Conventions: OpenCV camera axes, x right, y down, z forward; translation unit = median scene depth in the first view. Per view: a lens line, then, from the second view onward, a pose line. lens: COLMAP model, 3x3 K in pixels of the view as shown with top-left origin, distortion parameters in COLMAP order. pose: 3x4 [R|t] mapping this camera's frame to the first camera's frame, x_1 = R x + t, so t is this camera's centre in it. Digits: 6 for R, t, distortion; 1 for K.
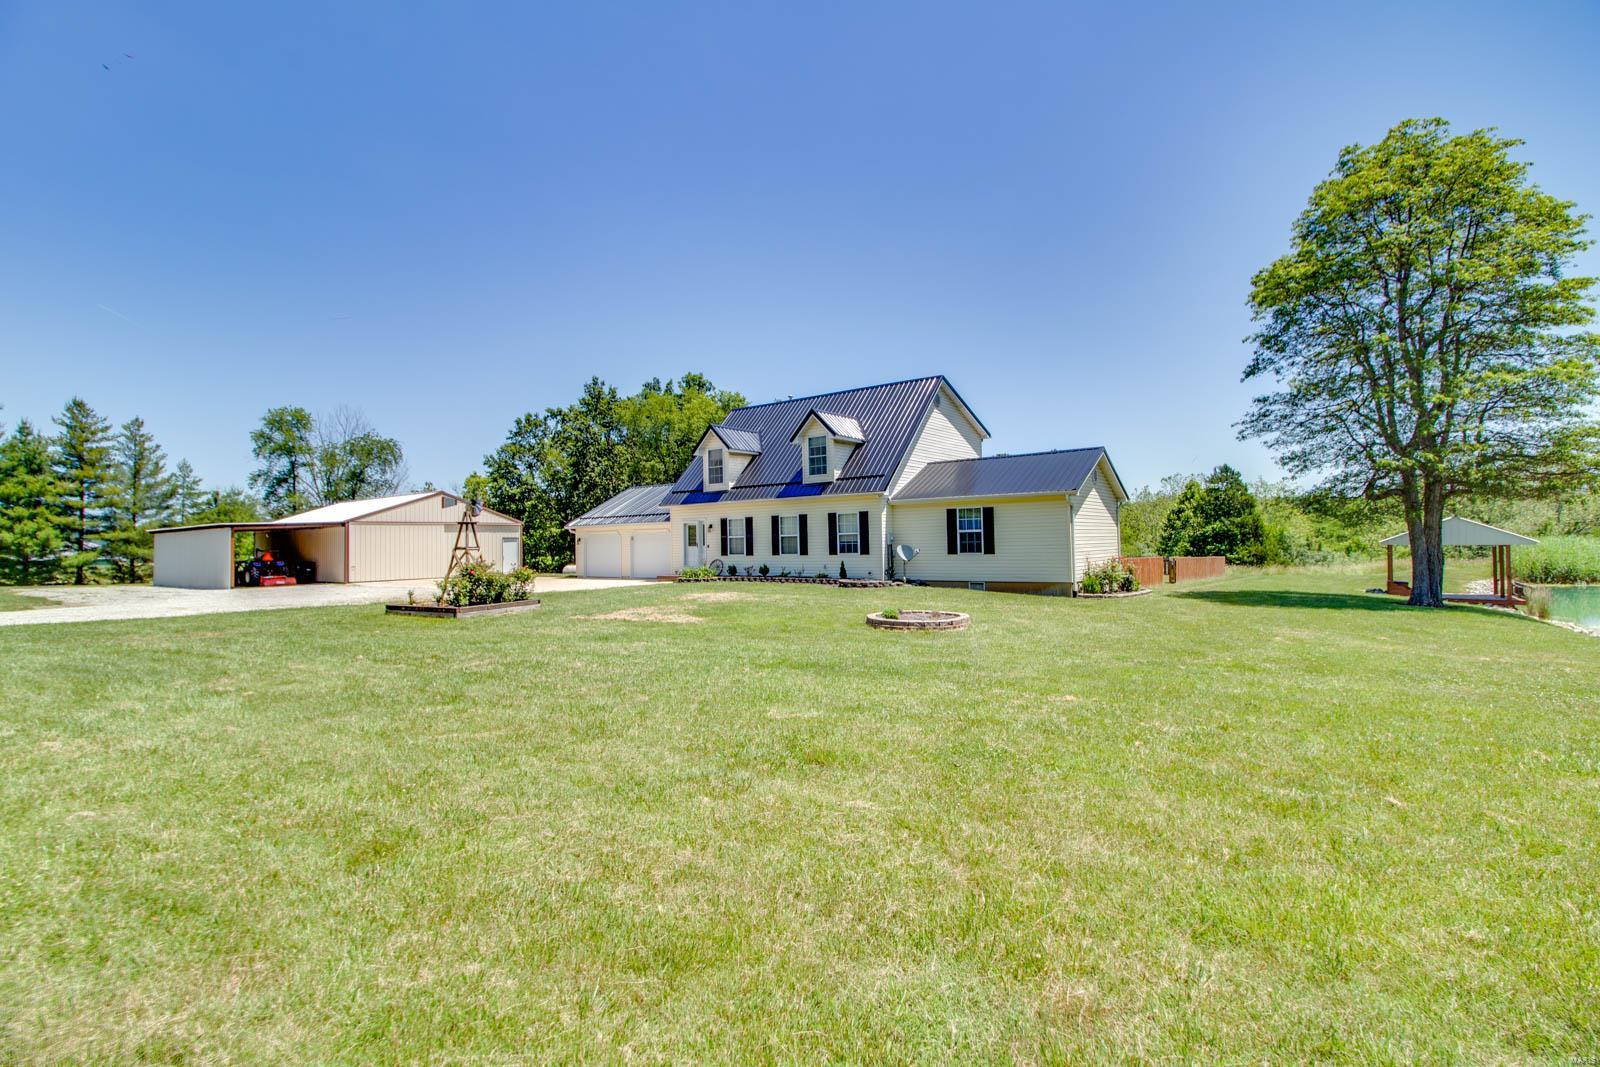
lens RADIAL K [[742.9, 0, 799.1], [0, 742.9, 520.9], [0, 0, 1]] dist [-0.001115, -0.012561]
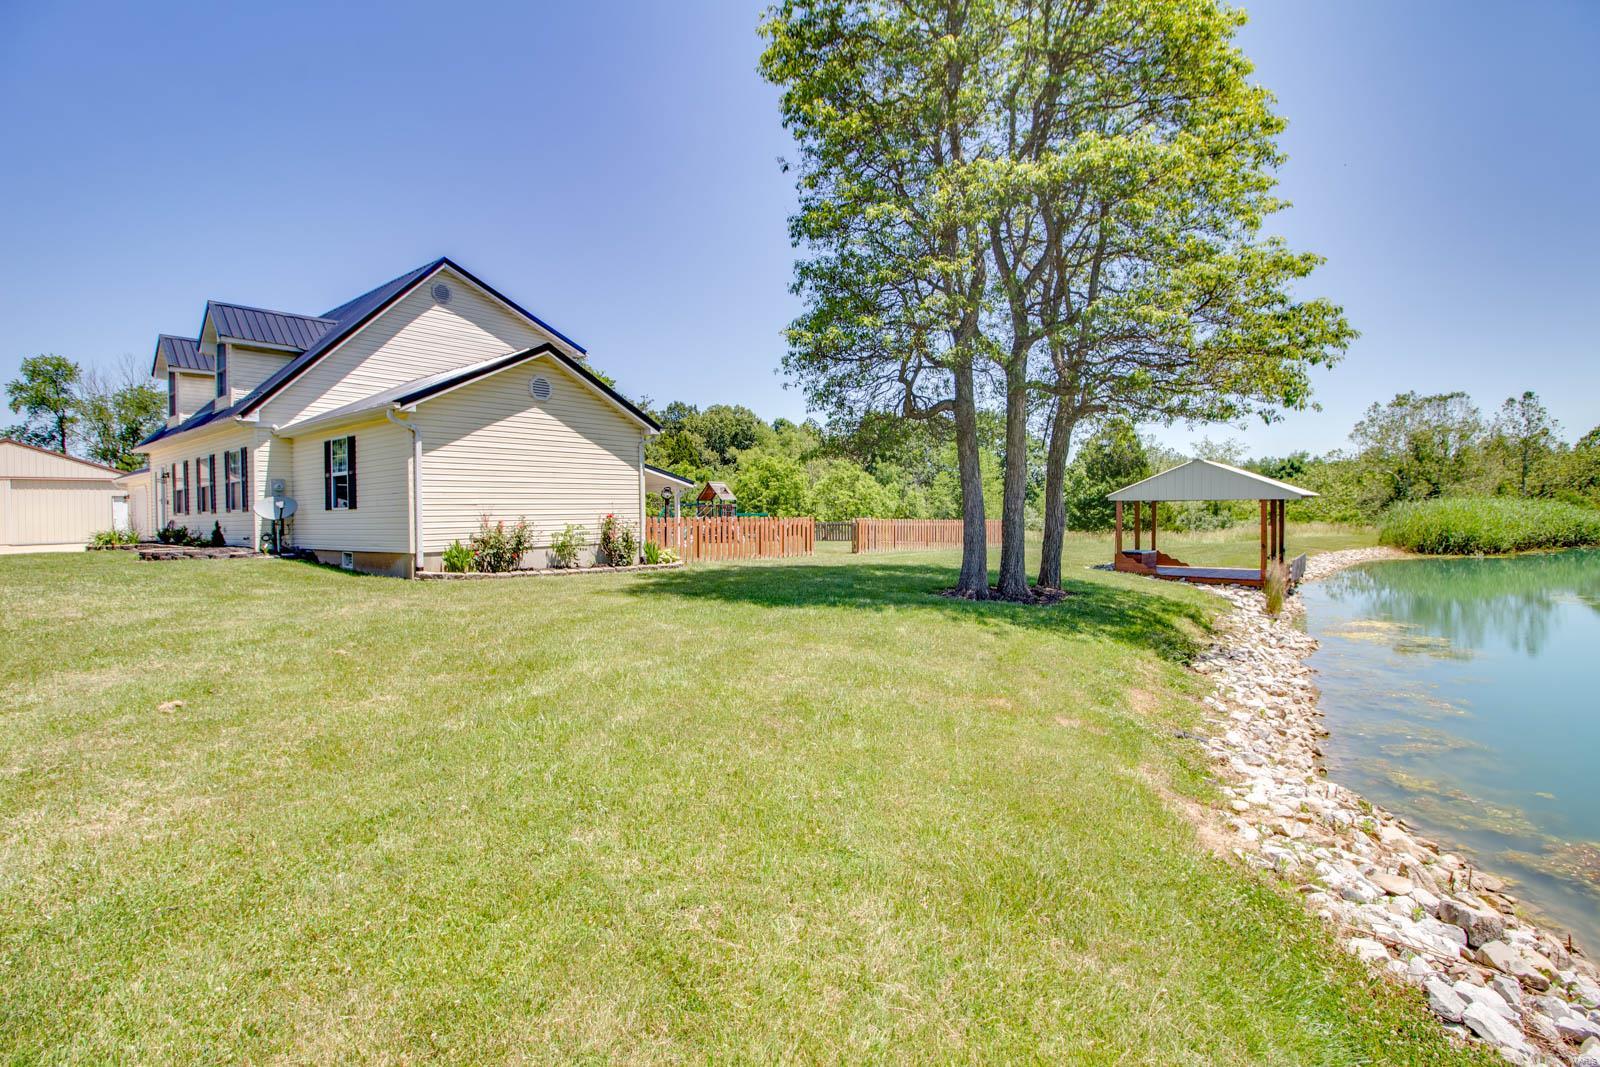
lens RADIAL K [[742.9, 0, 802.6], [0, 742.9, 519.4], [0, 0, 1]] dist [-0.001115, -0.012561]
pose [[0.999723, -0.000075, -0.023548, 0.279537], [0.001018, 0.999199, 0.040013, 0.011732], [0.023526, -0.040026, 0.998922, 0.148597]]
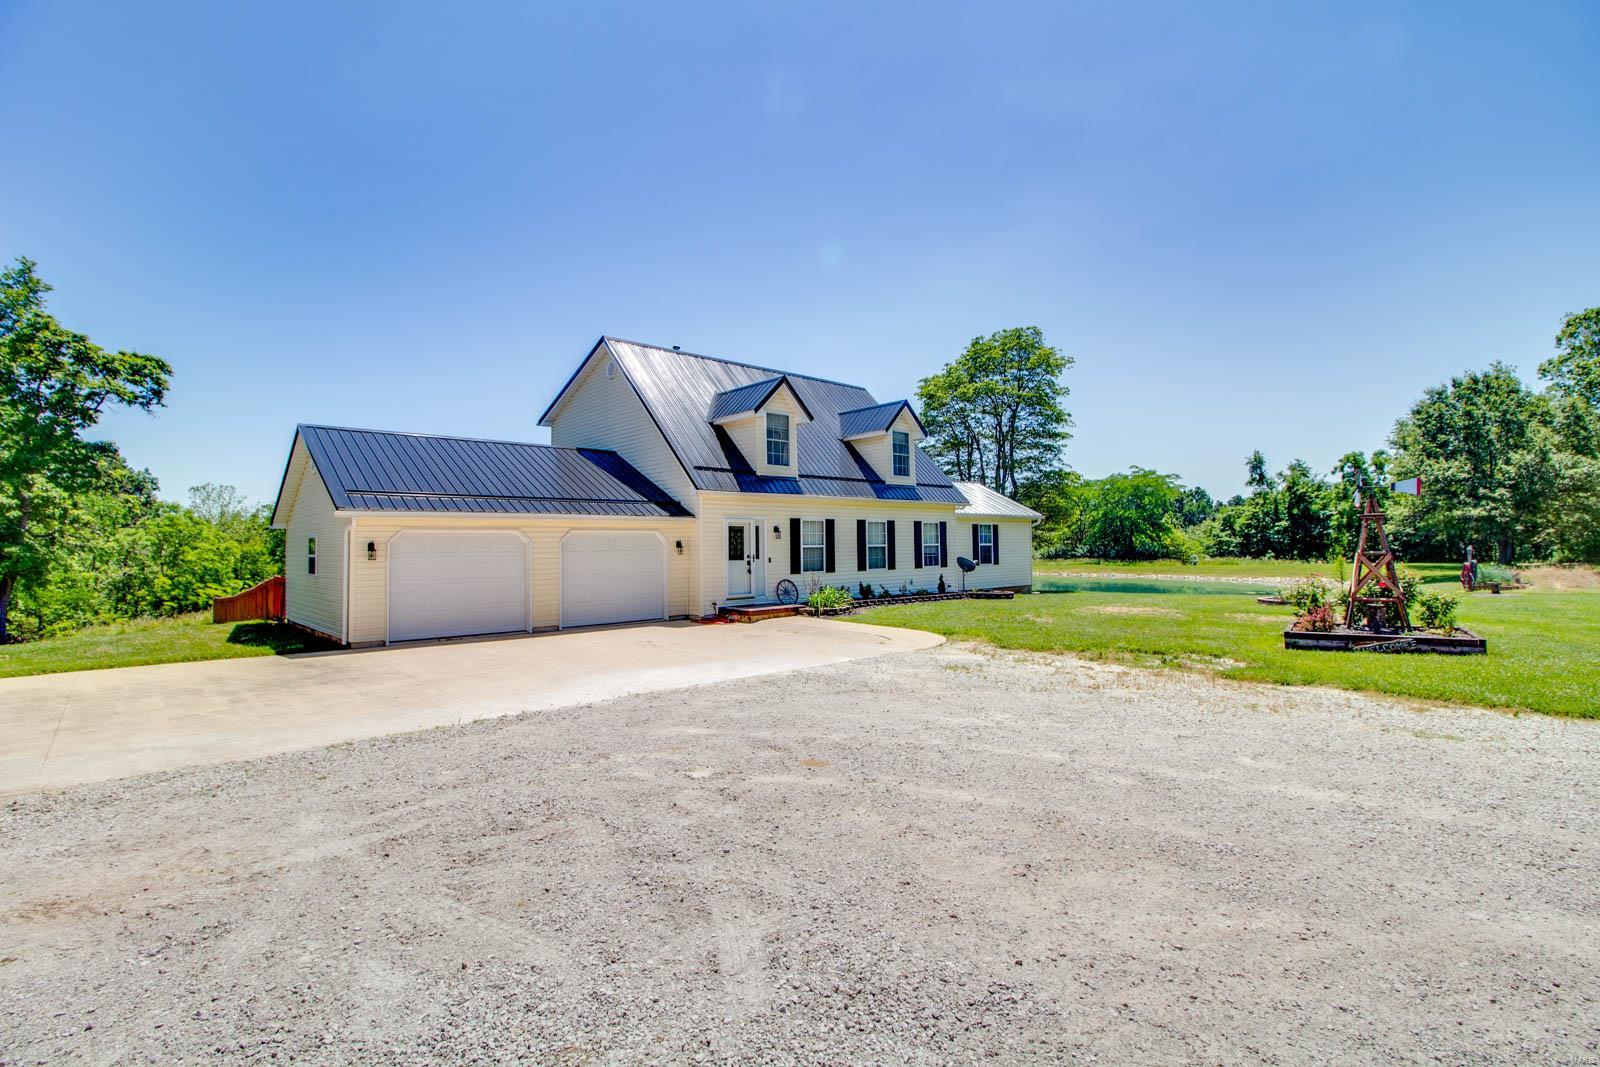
lens RADIAL K [[742.9, 0, 801.2], [0, 742.9, 517.1], [0, 0, 1]] dist [-0.001115, -0.012561]
pose [[0.186487, 0.058530, 0.980712, -0.400560], [-0.018969, 0.998252, -0.055970, 0.017377], [-0.982274, -0.008165, 0.187272, 0.453379]]
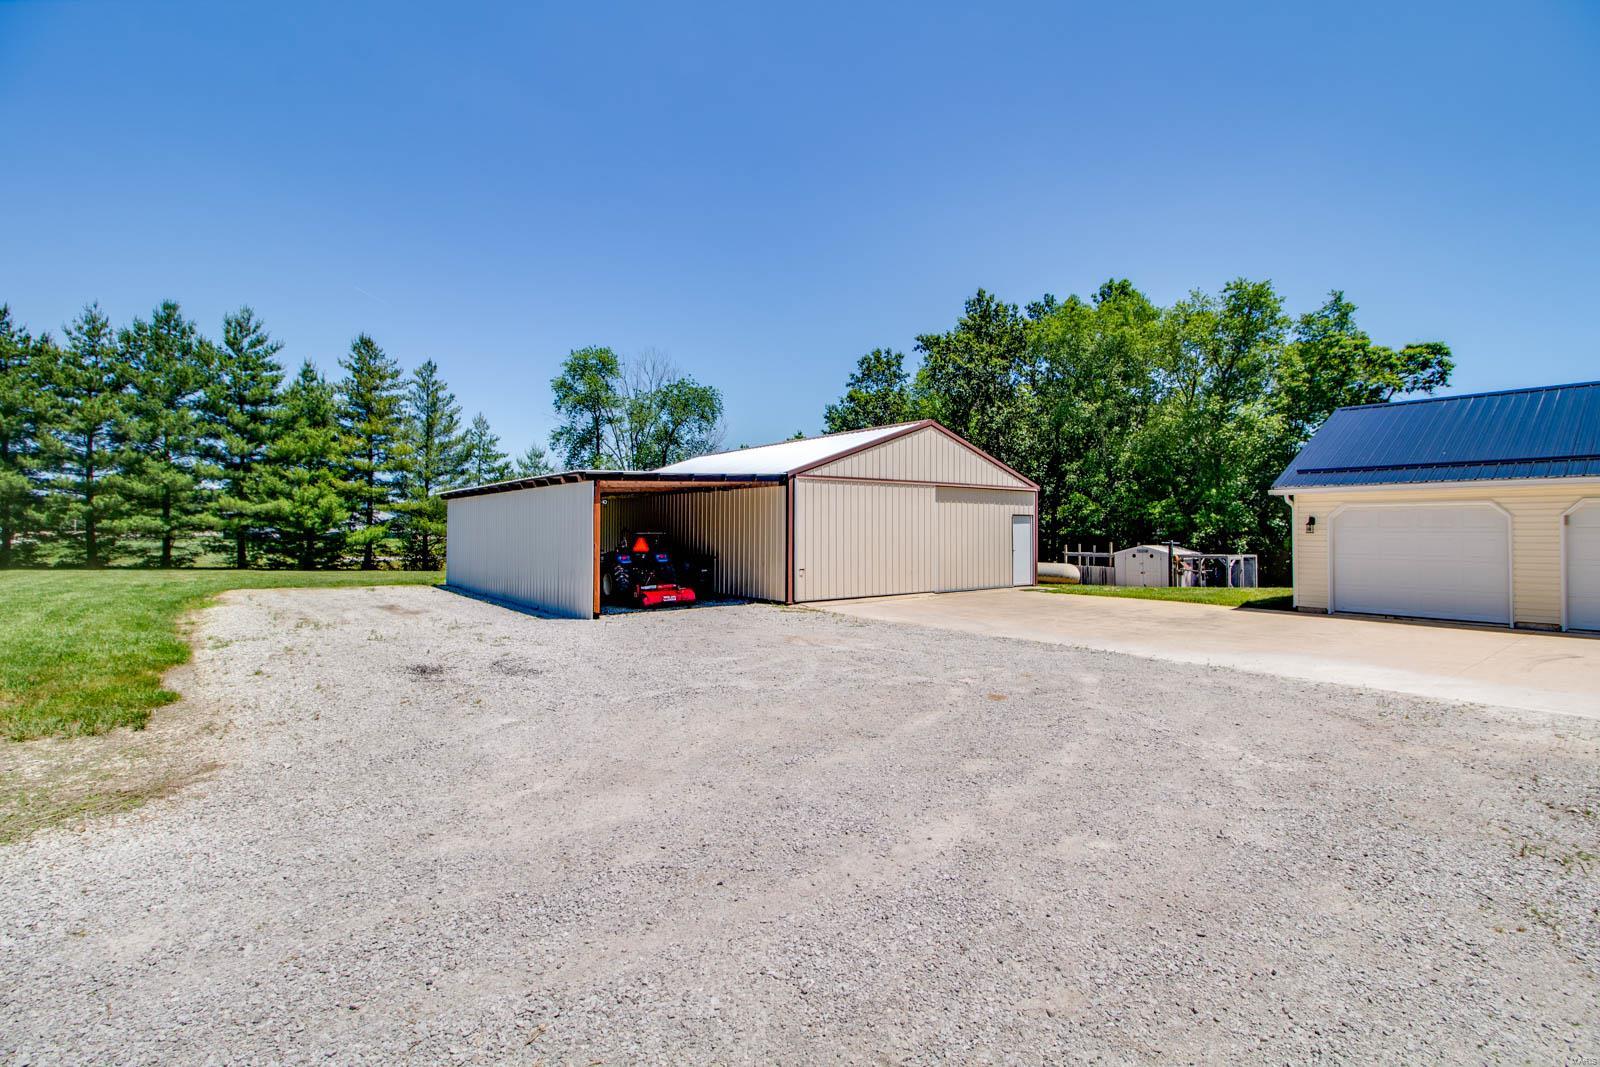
lens RADIAL K [[742.9, 0, 808.9], [0, 742.9, 524.1], [0, 0, 1]] dist [-0.001115, -0.012561]
pose [[0.964371, 0.018735, -0.263891, -0.292420], [-0.011878, 0.999550, 0.027553, 0.012126], [0.264288, -0.023437, 0.964159, 0.334791]]
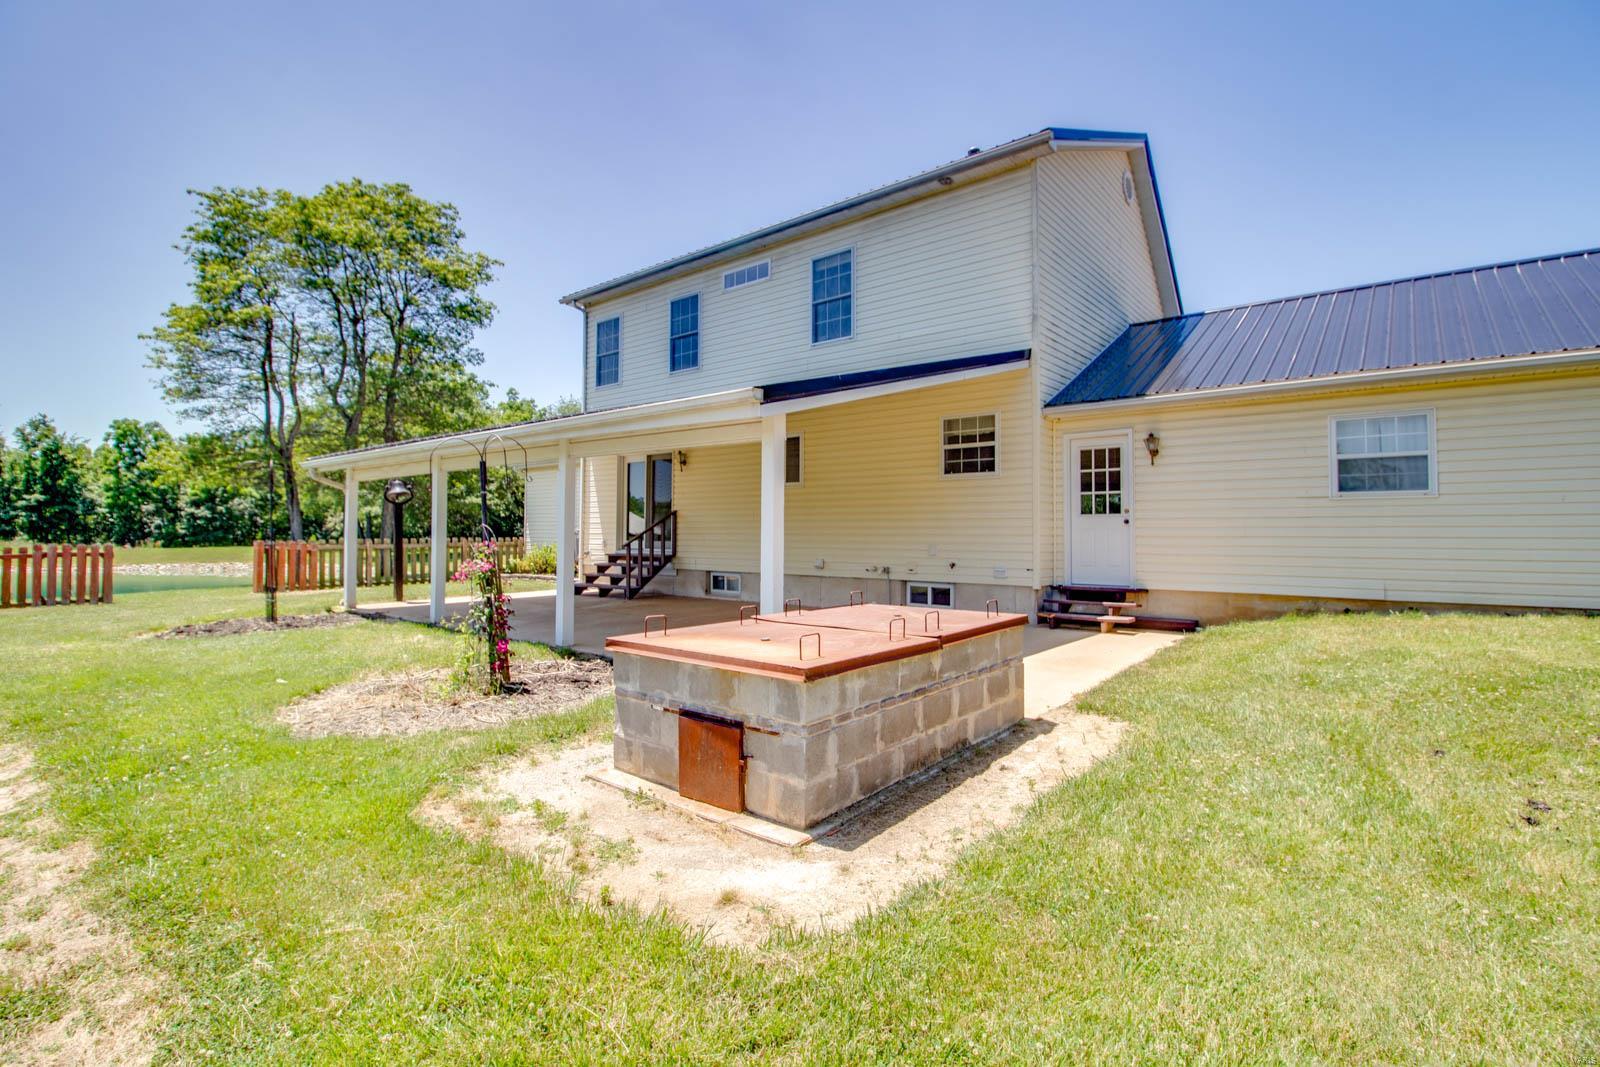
lens RADIAL K [[742.9, 0, 809.4], [0, 742.9, 523.9], [0, 0, 1]] dist [-0.001115, -0.012561]
pose [[-0.999388, 0.011659, 0.032987, 0.038825], [0.009995, 0.998691, -0.050169, 0.037538], [-0.033529, -0.049808, -0.998196, 0.849550]]
